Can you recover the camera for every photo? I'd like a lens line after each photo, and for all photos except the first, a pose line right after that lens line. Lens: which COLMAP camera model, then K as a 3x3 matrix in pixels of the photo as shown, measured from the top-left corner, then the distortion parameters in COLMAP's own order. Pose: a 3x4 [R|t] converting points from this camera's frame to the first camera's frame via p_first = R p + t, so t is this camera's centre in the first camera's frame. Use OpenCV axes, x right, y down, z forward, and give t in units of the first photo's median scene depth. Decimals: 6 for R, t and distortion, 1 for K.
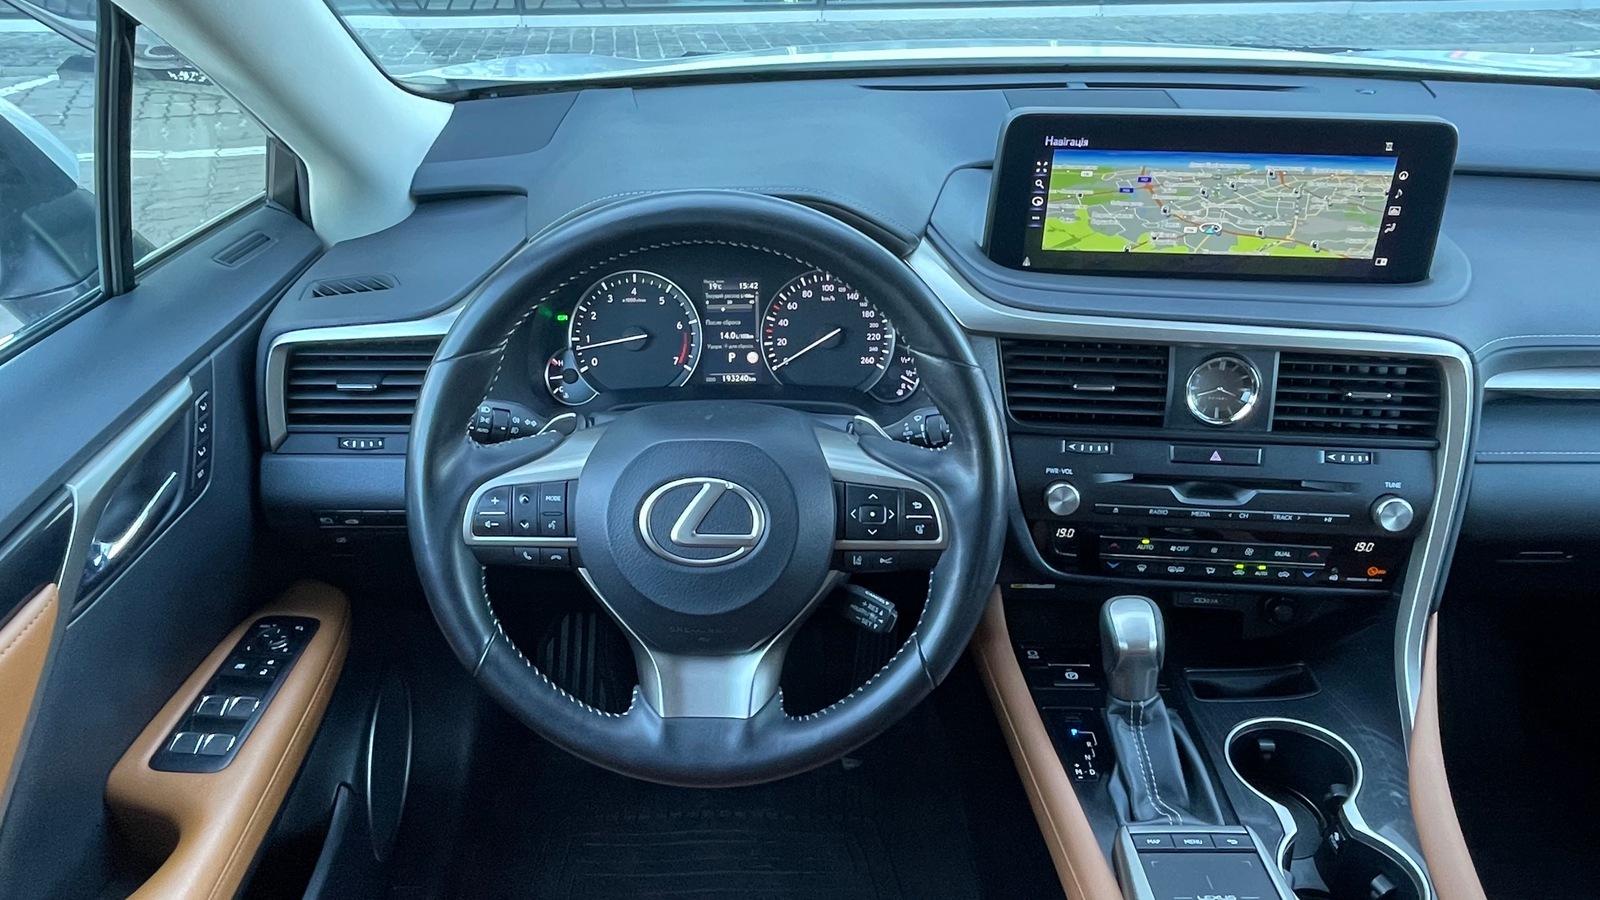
lens RADIAL K [[1099.6, 0, 796.2], [0, 1099.6, 456.3], [0, 0, 1]] dist [0.038898, -0.034407]
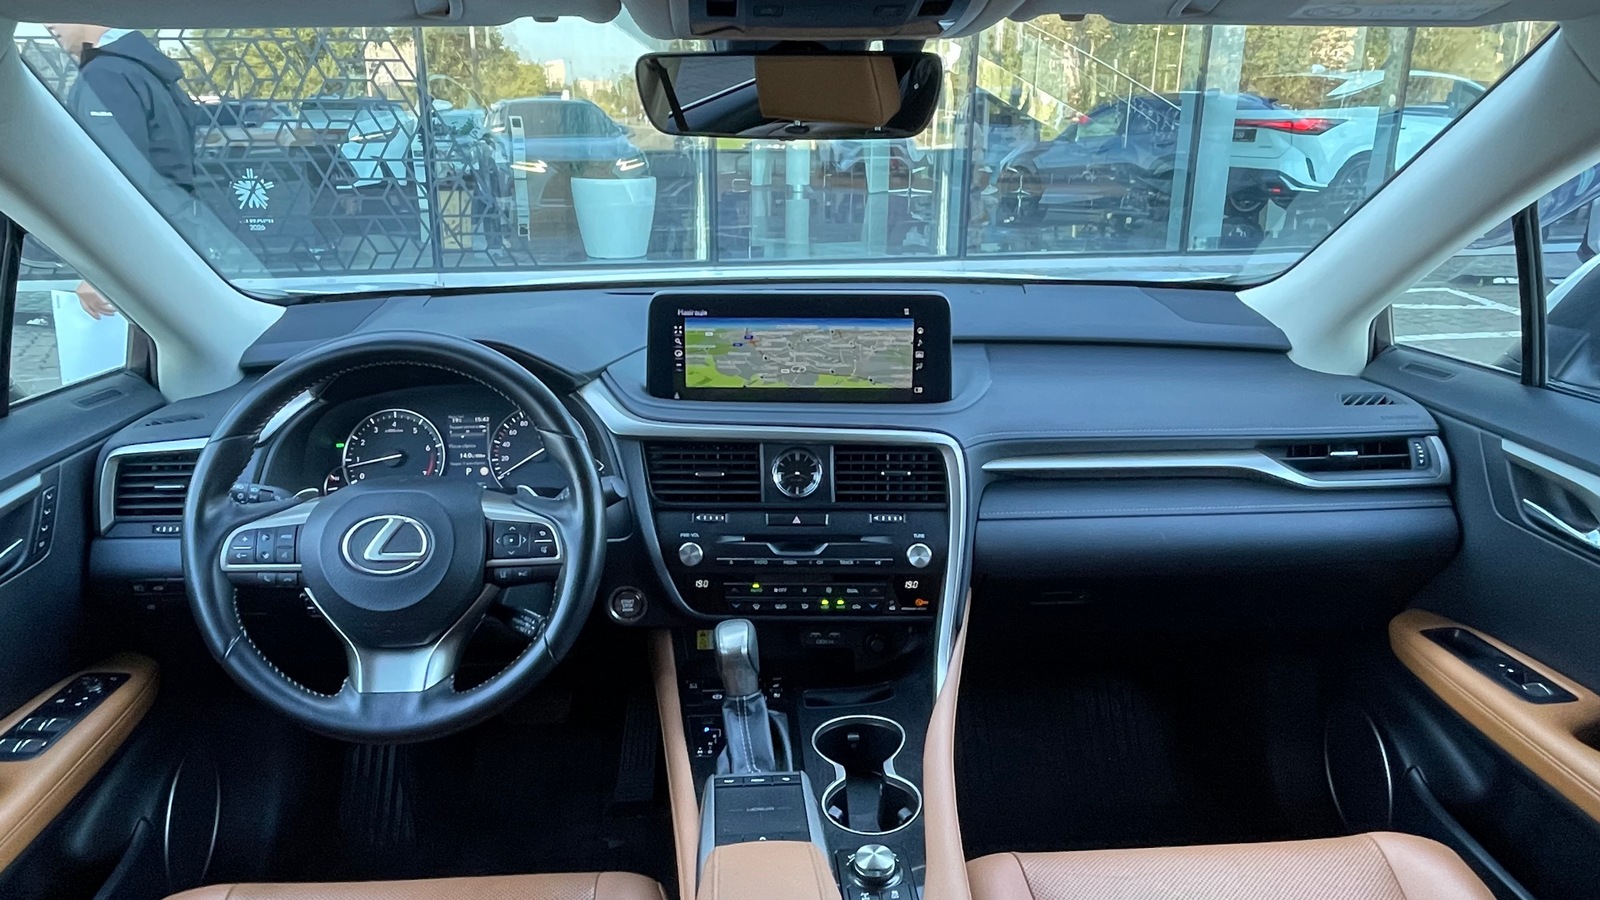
lens RADIAL K [[1099.6, 0, 804.8], [0, 1099.6, 458.5], [0, 0, 1]] dist [0.038898, -0.034407]
pose [[0.998028, -0.023615, 0.058159, 0.307430], [0.035631, 0.975926, -0.215174, 0.224820], [-0.051678, 0.216821, 0.974842, -0.388199]]
